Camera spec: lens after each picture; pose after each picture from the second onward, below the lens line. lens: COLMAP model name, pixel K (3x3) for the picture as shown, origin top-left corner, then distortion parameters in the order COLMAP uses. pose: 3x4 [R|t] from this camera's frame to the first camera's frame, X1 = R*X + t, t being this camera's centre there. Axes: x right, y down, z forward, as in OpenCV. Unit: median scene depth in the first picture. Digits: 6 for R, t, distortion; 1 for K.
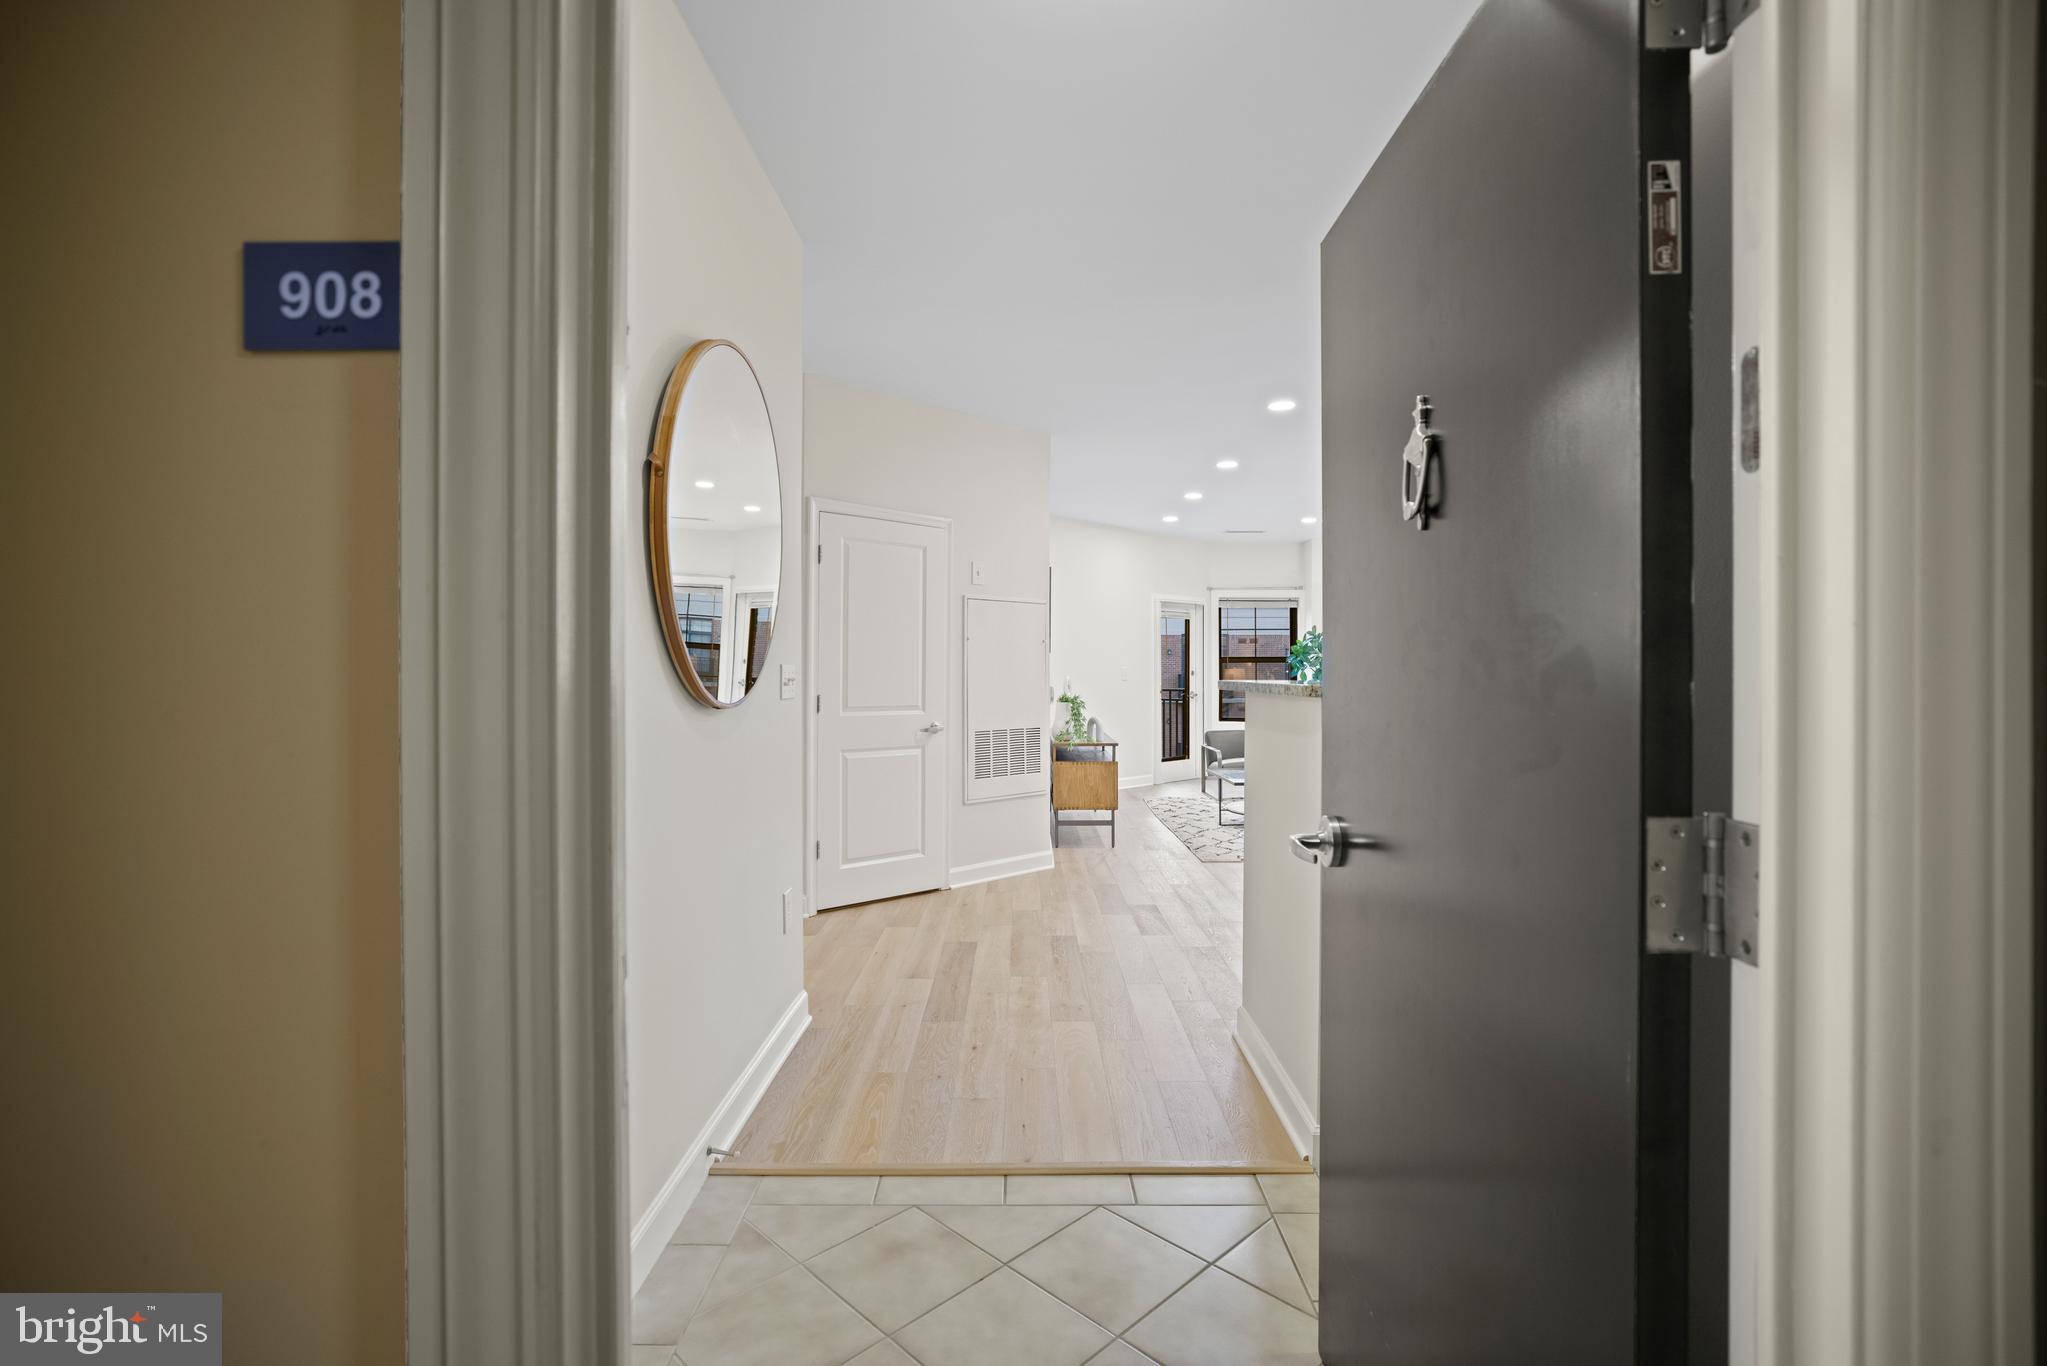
lens RADIAL K [[976.9, 0, 1023.5], [0, 976.9, 683.0], [0, 0, 1]] dist [-0.000658, 0.000024]
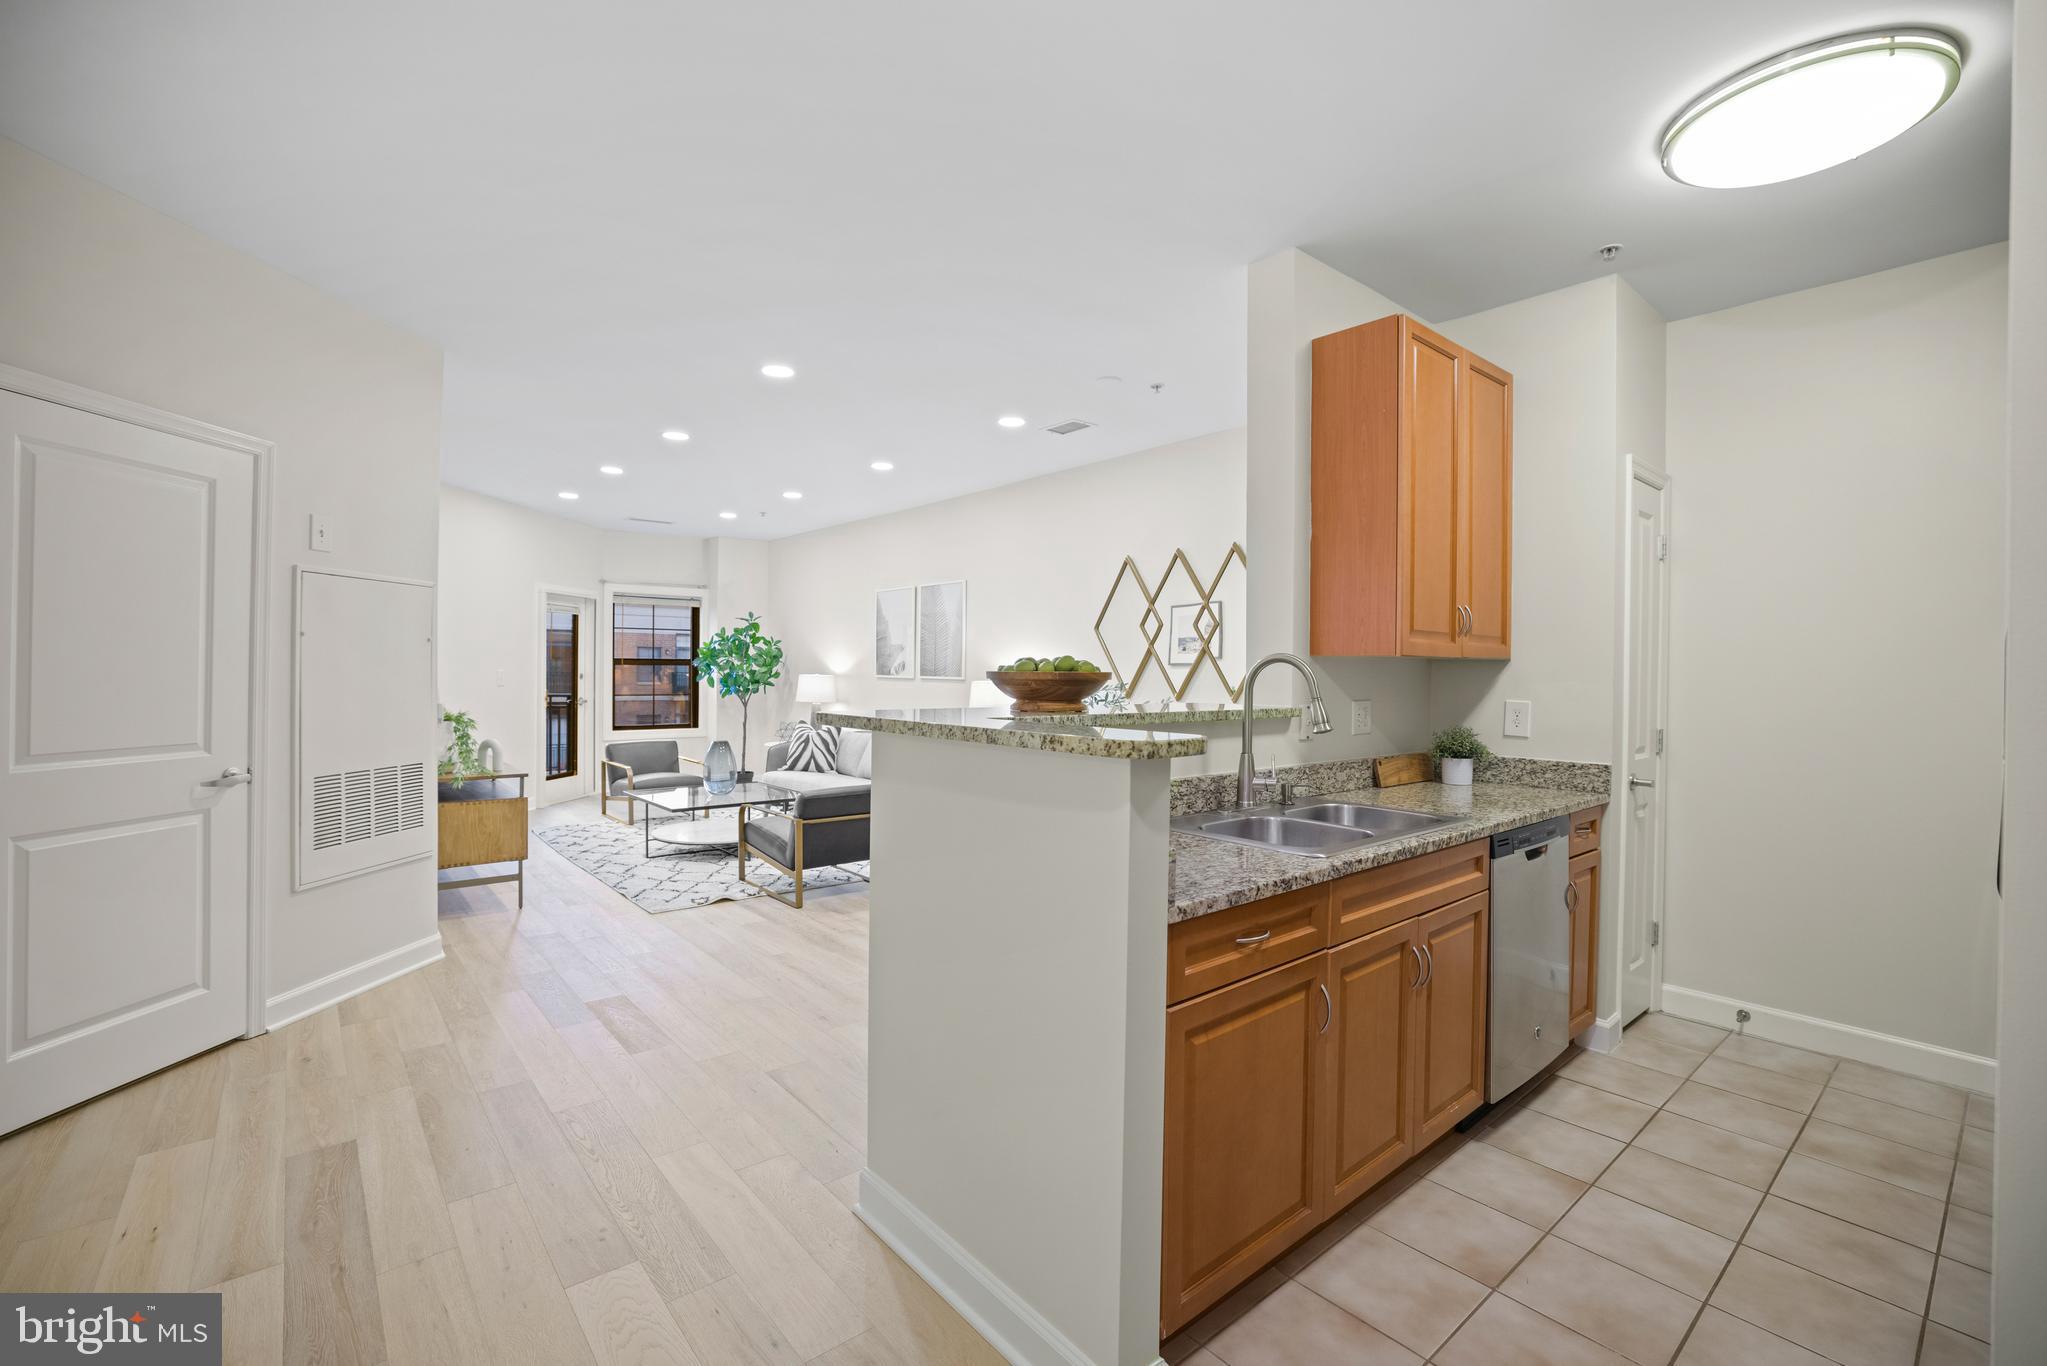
lens RADIAL K [[908.8, 0, 1018.0], [0, 908.8, 679.9], [0, 0, 1]] dist [-0.000933, 0.004848]
pose [[0.779947, 0.002593, 0.625840, -0.049997], [-0.003368, 0.999994, 0.000053, -0.013064], [-0.625836, -0.002149, 0.779952, 0.187612]]
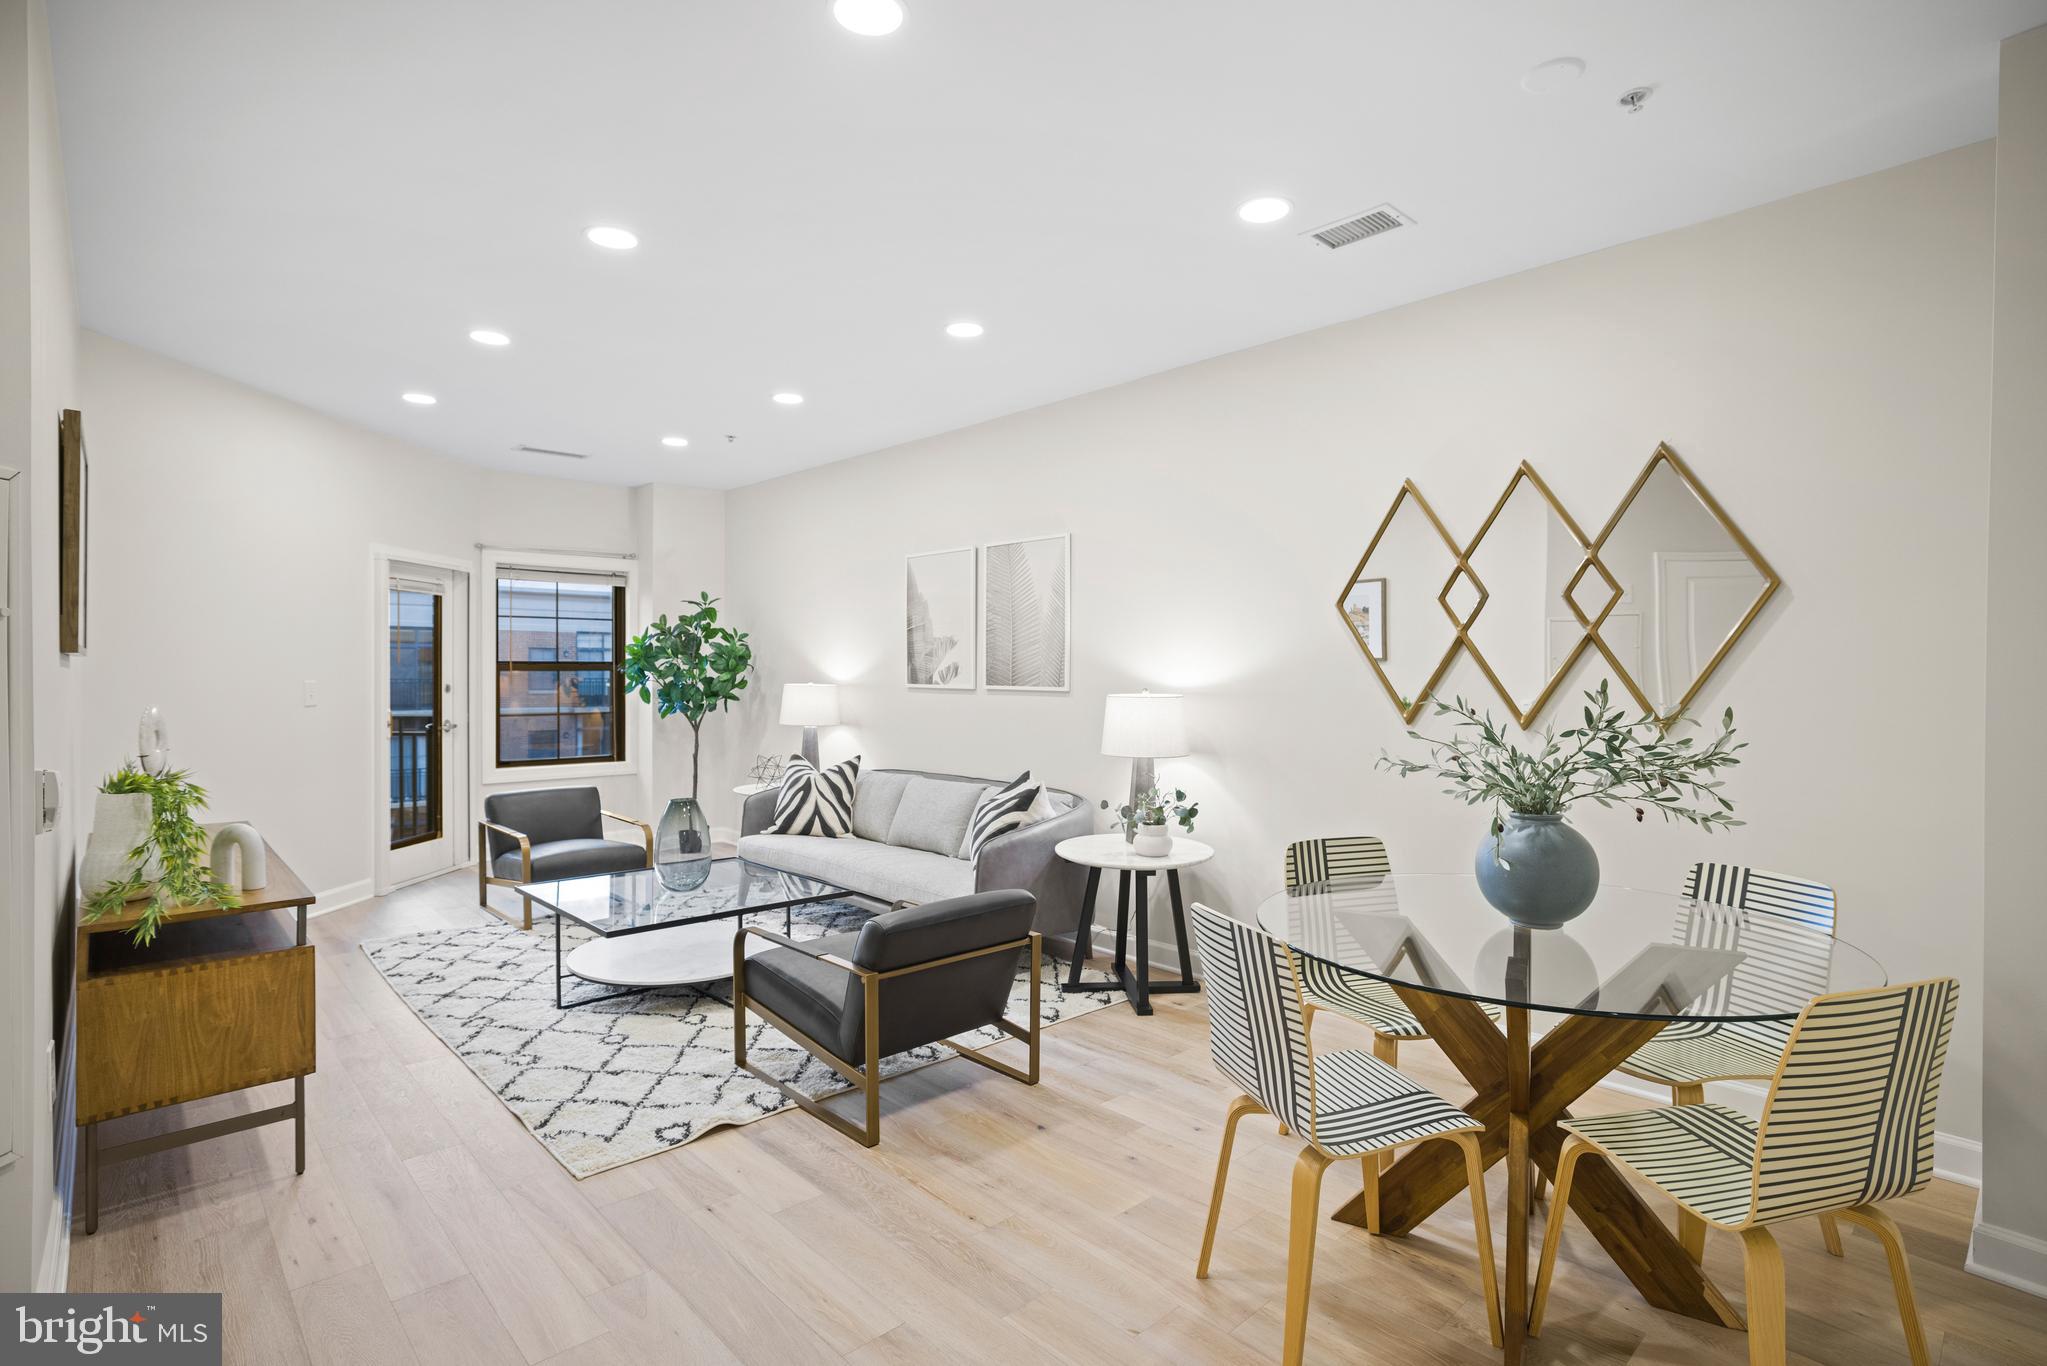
lens RADIAL K [[1010.3, 0, 1023.5], [0, 1010.3, 683.0], [0, 0, 1]] dist [-0.001767, 0.000176]
pose [[0.740771, -0.002103, 0.671755, 0.036687], [0.003731, 0.999993, -0.000984, -0.018225], [-0.671748, 0.003235, 0.740773, 0.511332]]
